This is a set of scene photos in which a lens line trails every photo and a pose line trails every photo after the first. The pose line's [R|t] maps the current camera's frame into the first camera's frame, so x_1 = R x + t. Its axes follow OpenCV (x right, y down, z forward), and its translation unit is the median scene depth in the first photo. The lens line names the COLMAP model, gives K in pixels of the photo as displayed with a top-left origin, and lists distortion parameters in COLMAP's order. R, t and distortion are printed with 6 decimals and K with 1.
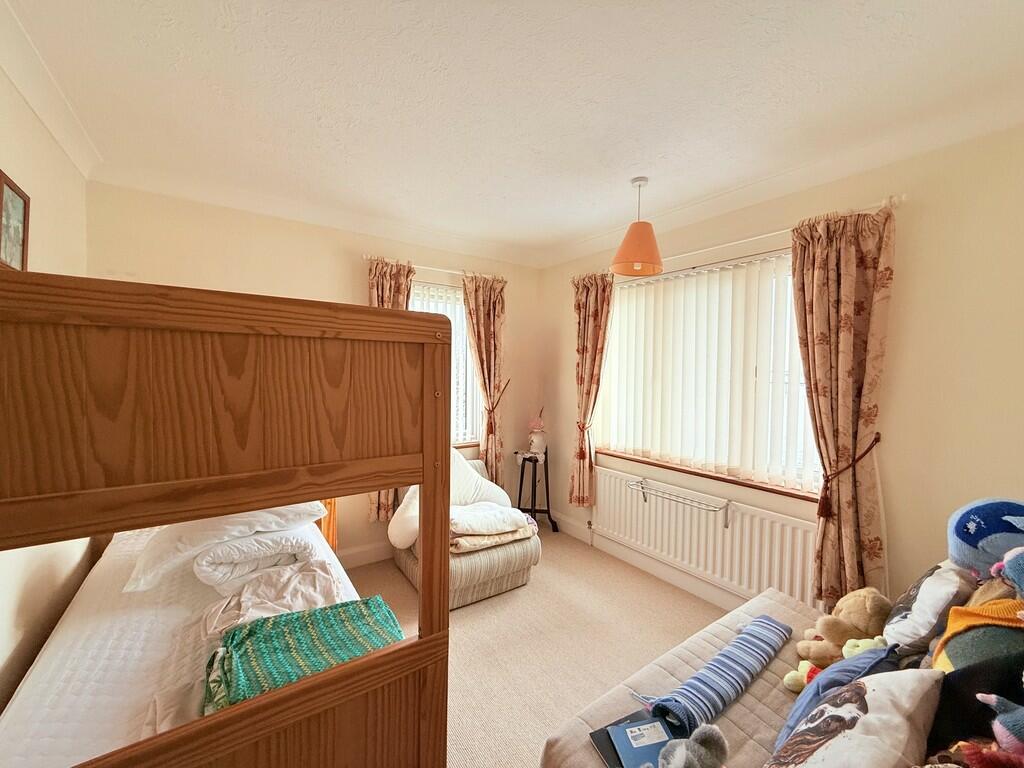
lens RADIAL K [[404.5, 0, 511.1], [0, 404.5, 383.4], [0, 0, 1]] dist [-0.003309, -0.000233]
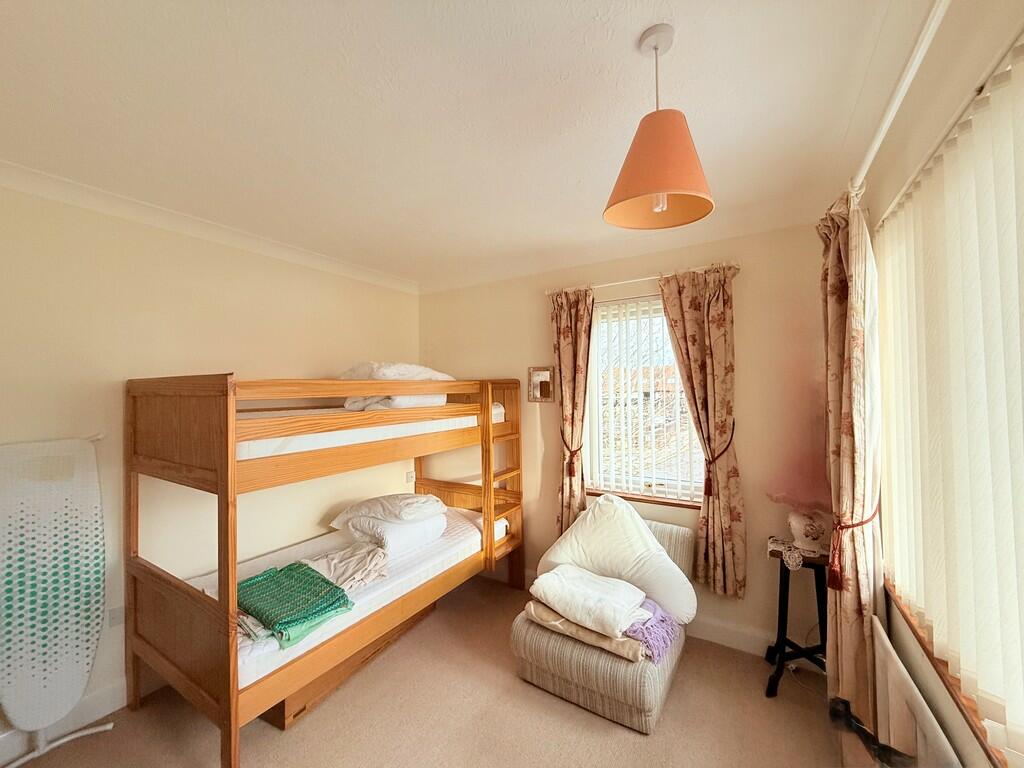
lens RADIAL K [[404.5, 0, 510.1], [0, 404.5, 386.5], [0, 0, 1]] dist [-0.003309, -0.000233]
pose [[0.384406, -0.028724, -0.922717, 0.526605], [-0.017184, 0.999120, -0.038262, -0.030765], [0.923004, 0.030564, 0.383574, 0.497129]]
